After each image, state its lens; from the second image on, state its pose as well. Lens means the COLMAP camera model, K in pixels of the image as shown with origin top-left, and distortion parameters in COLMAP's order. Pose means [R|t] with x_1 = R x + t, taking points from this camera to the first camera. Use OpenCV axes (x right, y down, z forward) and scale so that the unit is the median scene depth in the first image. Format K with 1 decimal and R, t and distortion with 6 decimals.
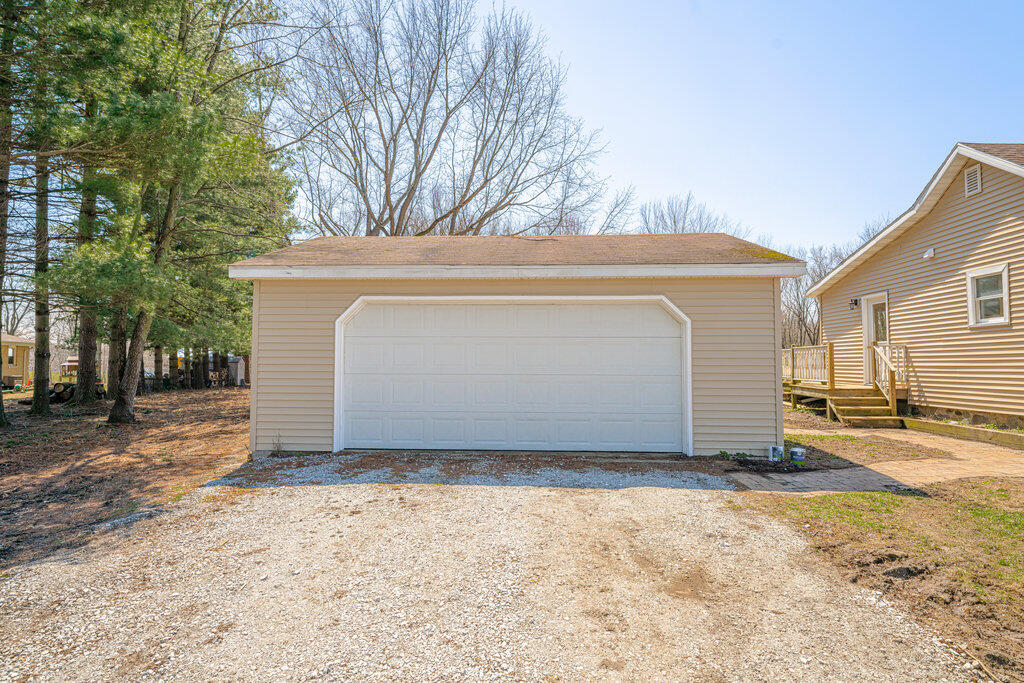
lens RADIAL K [[558.8, 0, 514.0], [0, 558.8, 338.7], [0, 0, 1]] dist [-0.014735, -0.000484]
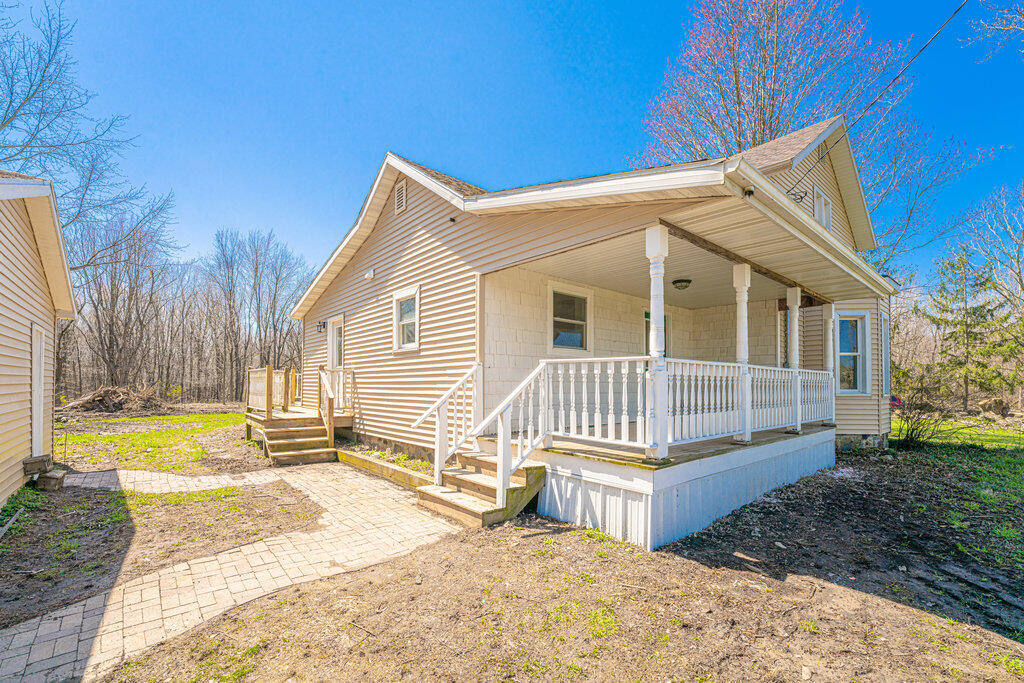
lens RADIAL K [[420.1, 0, 498.2], [0, 420.1, 374.8], [0, 0, 1]] dist [-0.020343, 0.000163]
pose [[0.742538, 0.016927, 0.669590, 0.478287], [-0.033533, 0.999367, 0.011922, 0.002850], [-0.668964, -0.031306, 0.742635, 0.346041]]
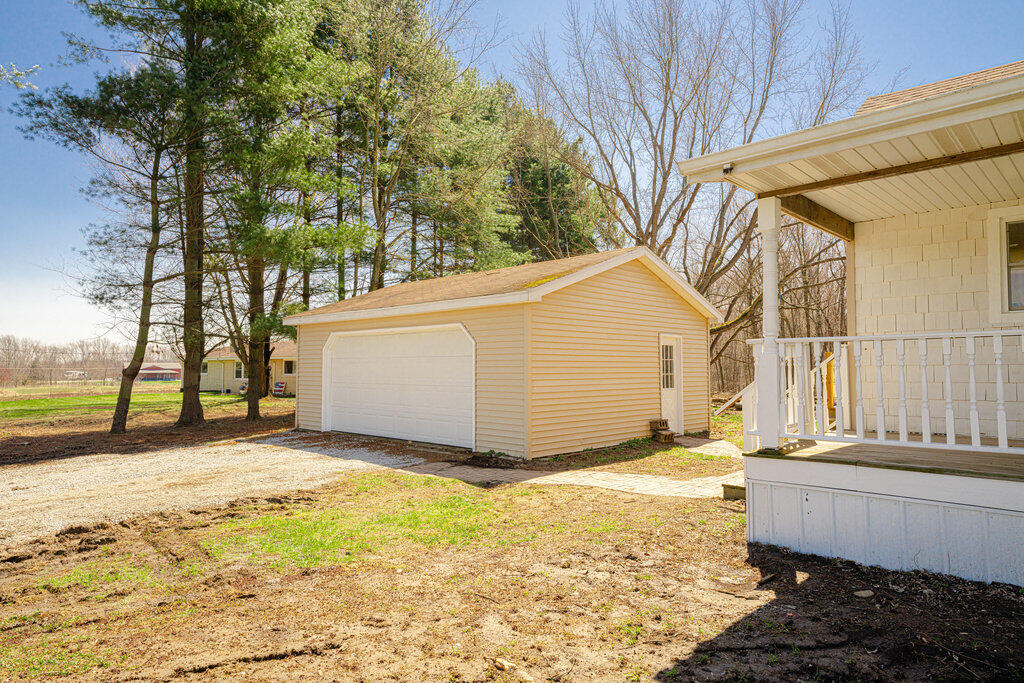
lens RADIAL K [[635.5, 0, 511.0], [0, 635.5, 338.0], [0, 0, 1]] dist [-0.003626, -0.000552]
pose [[0.747752, -0.034219, -0.663096, 1.024275], [0.023979, 0.999411, -0.024535, -0.004535], [0.663545, 0.002445, 0.748132, -0.004513]]
